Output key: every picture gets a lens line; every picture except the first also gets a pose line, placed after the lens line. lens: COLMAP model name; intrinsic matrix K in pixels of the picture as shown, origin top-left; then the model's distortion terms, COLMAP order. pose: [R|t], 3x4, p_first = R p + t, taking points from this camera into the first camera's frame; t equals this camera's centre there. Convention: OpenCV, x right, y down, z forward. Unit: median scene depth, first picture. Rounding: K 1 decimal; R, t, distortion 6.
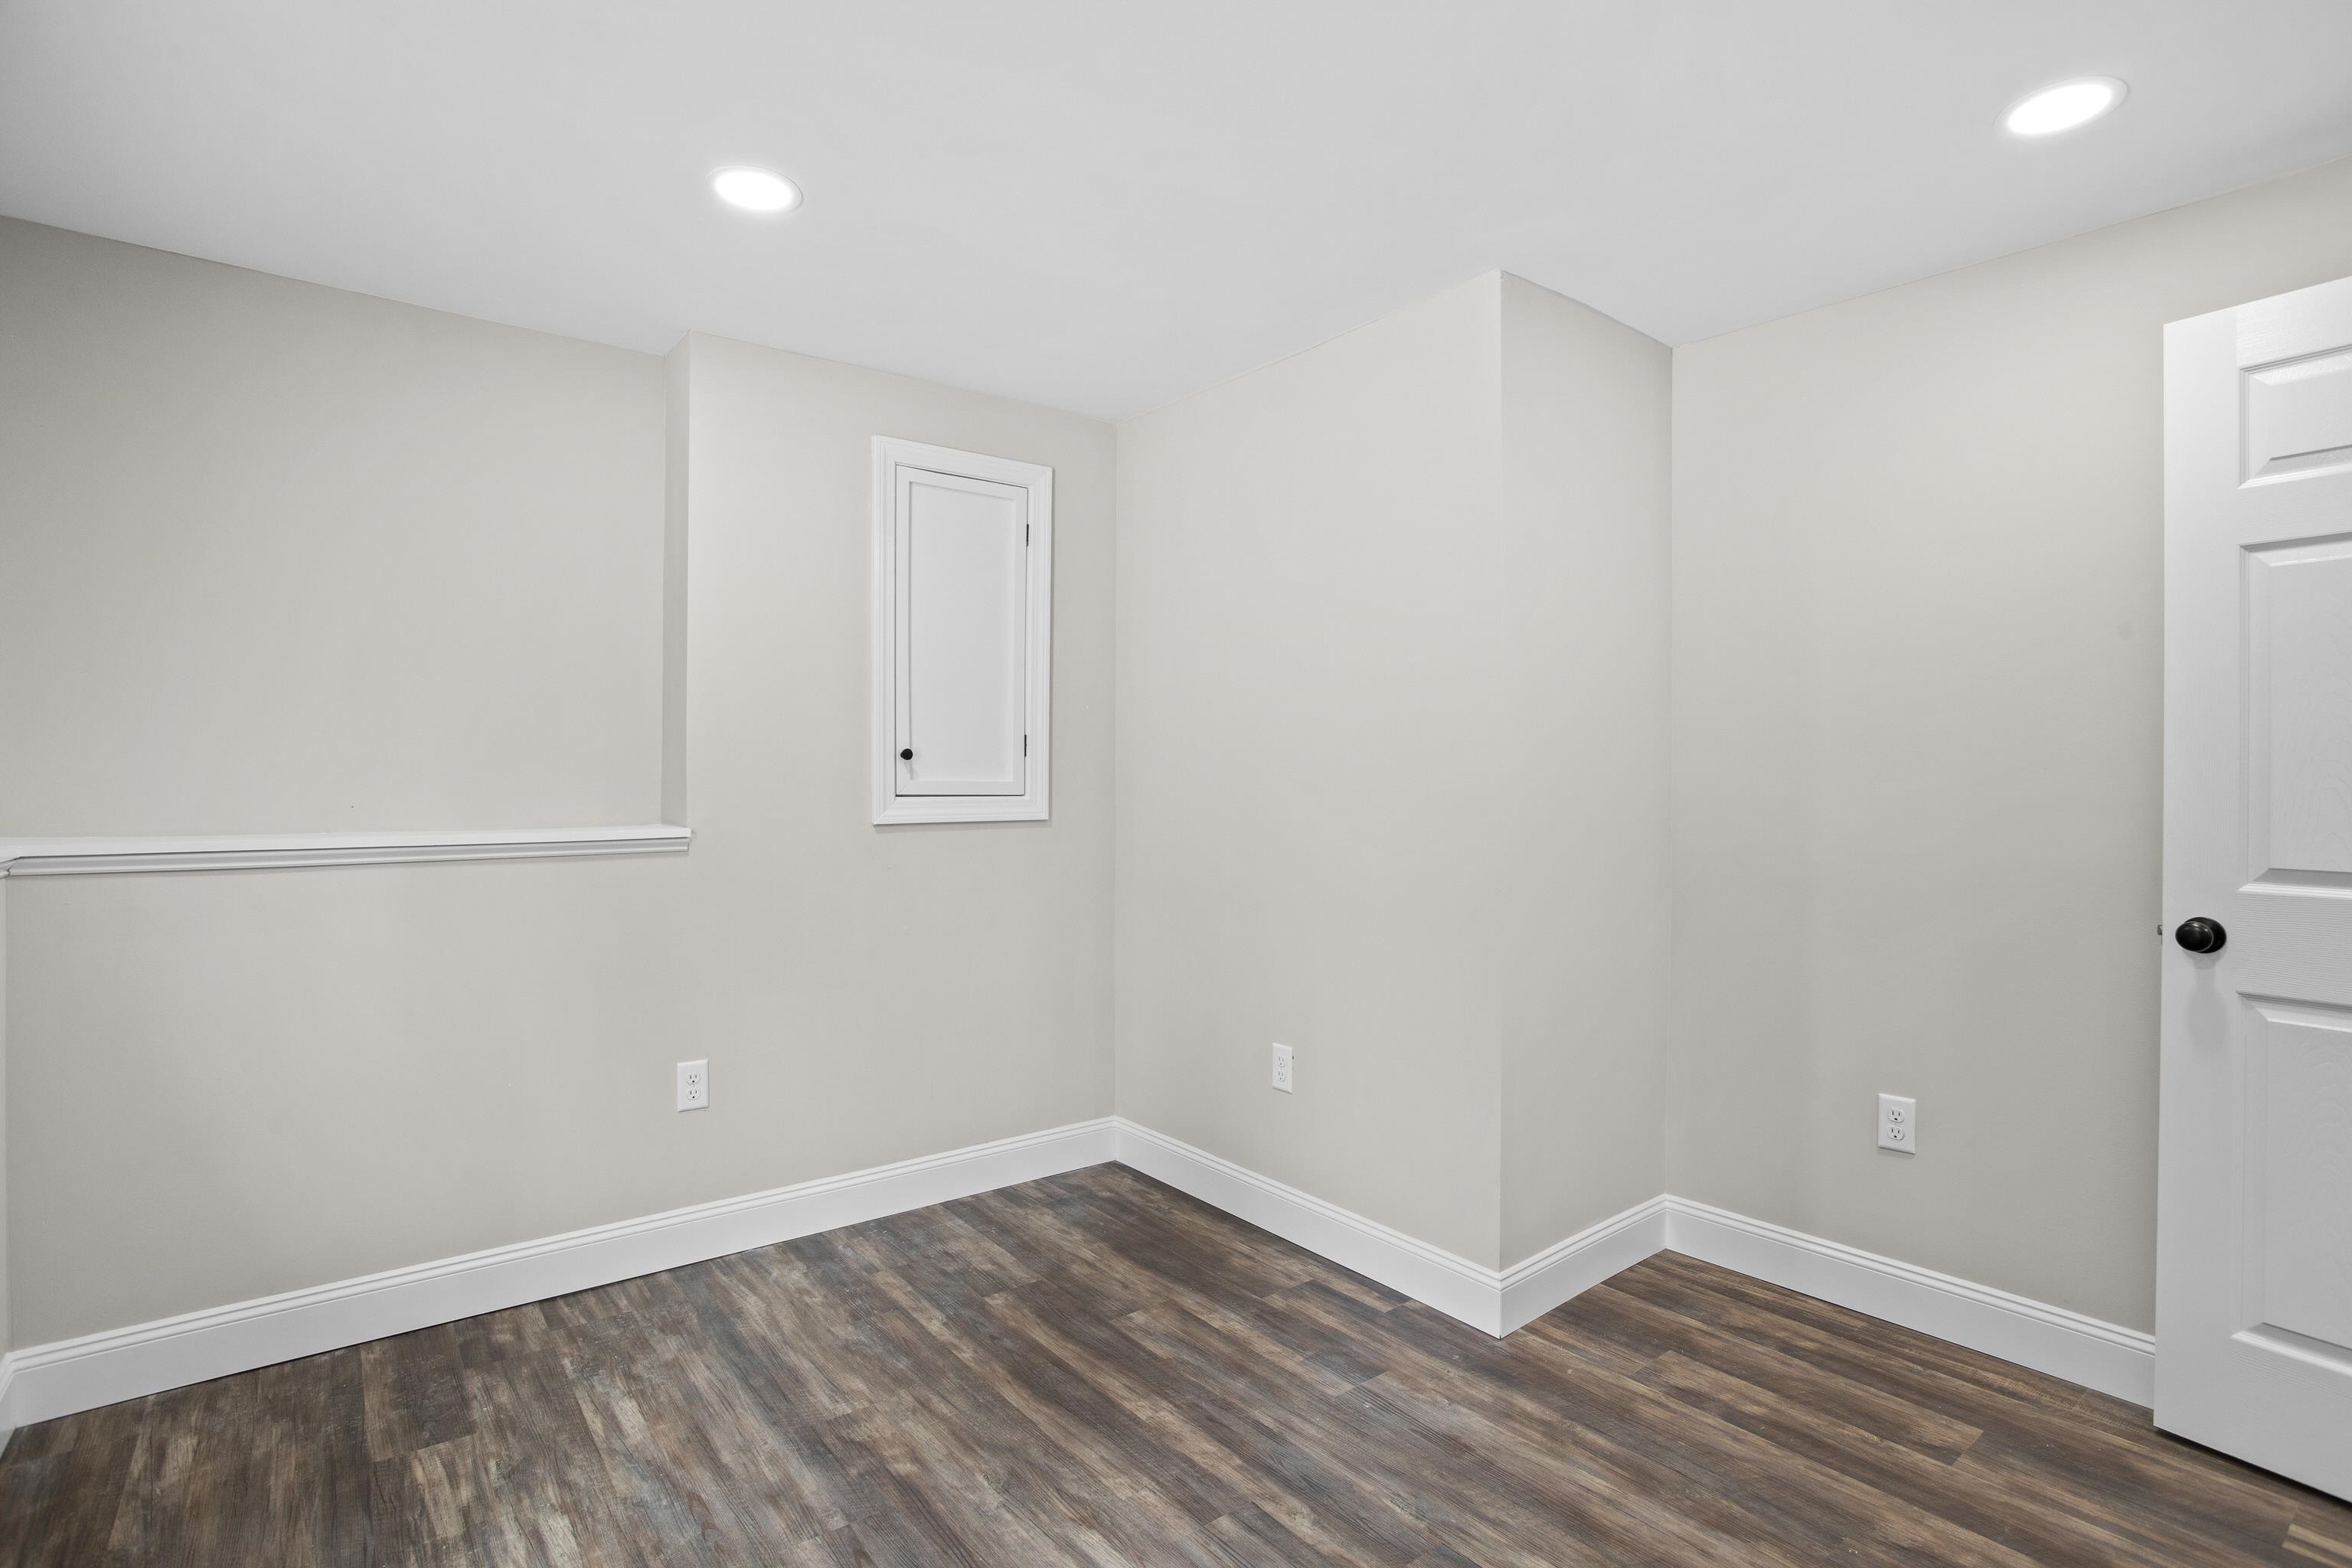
lens RADIAL K [[1161.9, 0, 1177.9], [0, 1161.9, 780.3], [0, 0, 1]] dist [-0.063032, 0.026471]
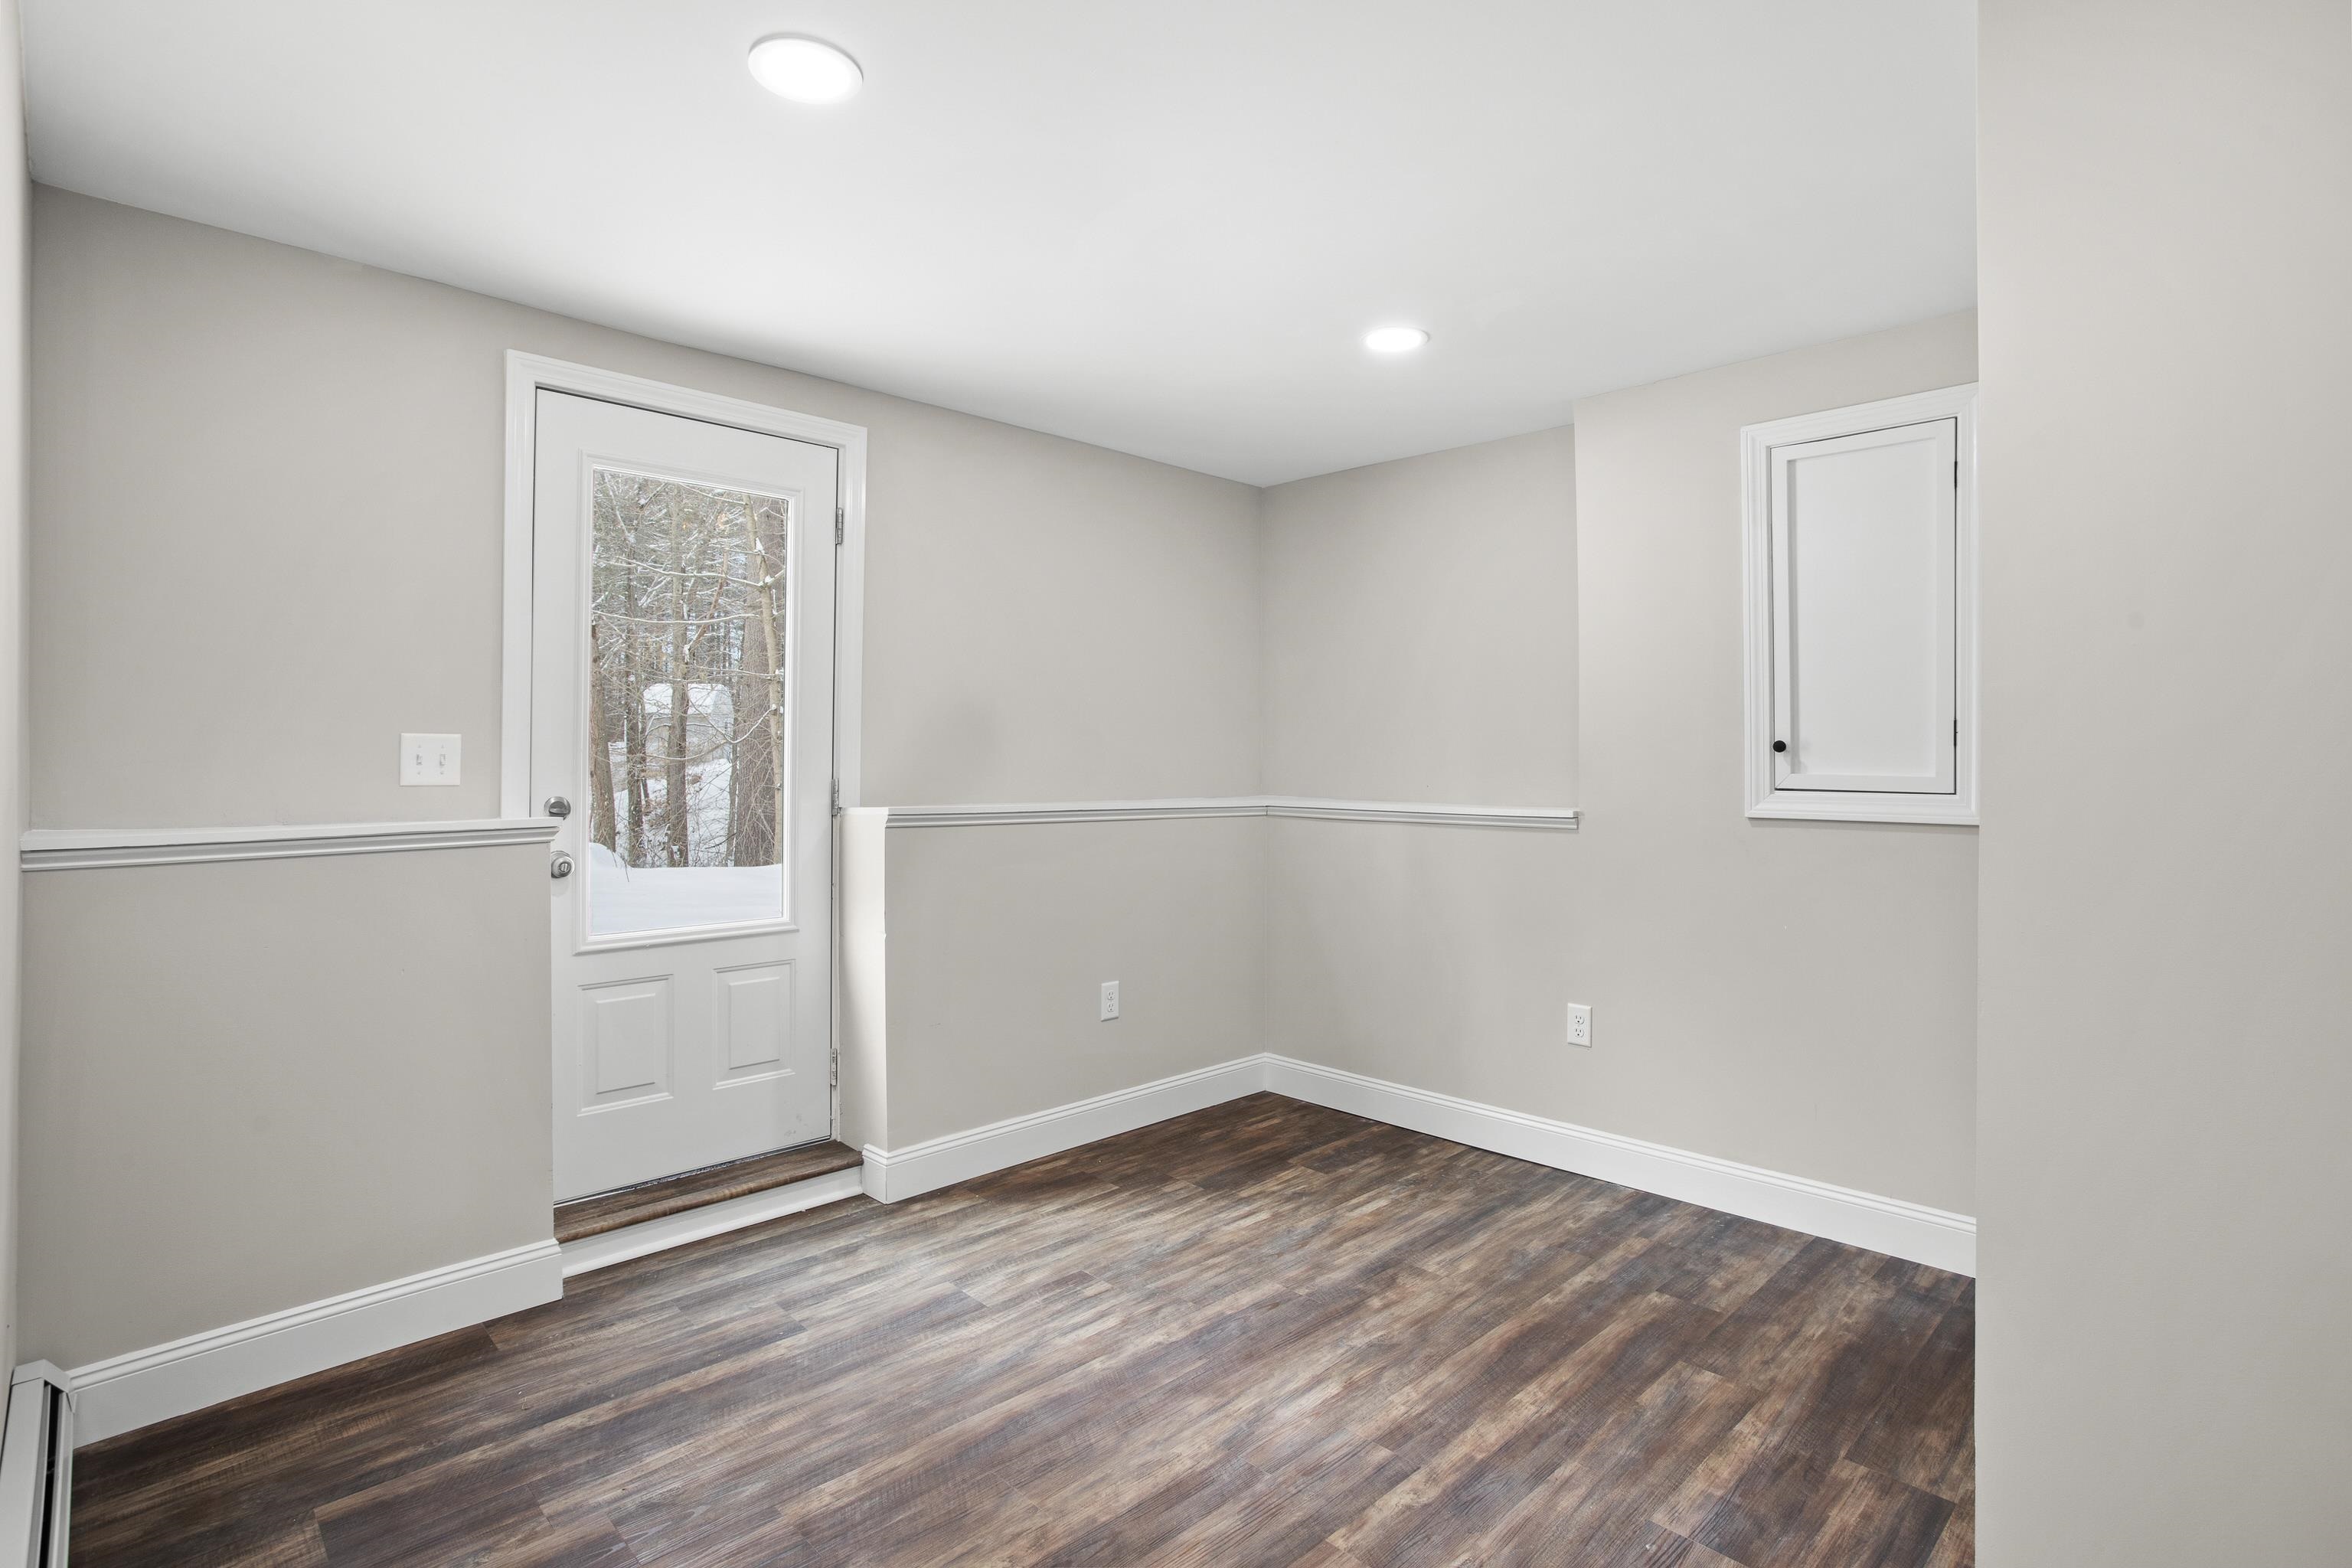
lens RADIAL K [[1161.9, 0, 1177.9], [0, 1161.9, 780.3], [0, 0, 1]] dist [-0.063032, 0.026471]
pose [[0.088216, 0.010511, -0.996046, 0.875516], [-0.010682, 0.999897, 0.009606, 0.002246], [0.996044, 0.009793, 0.088319, 0.559692]]
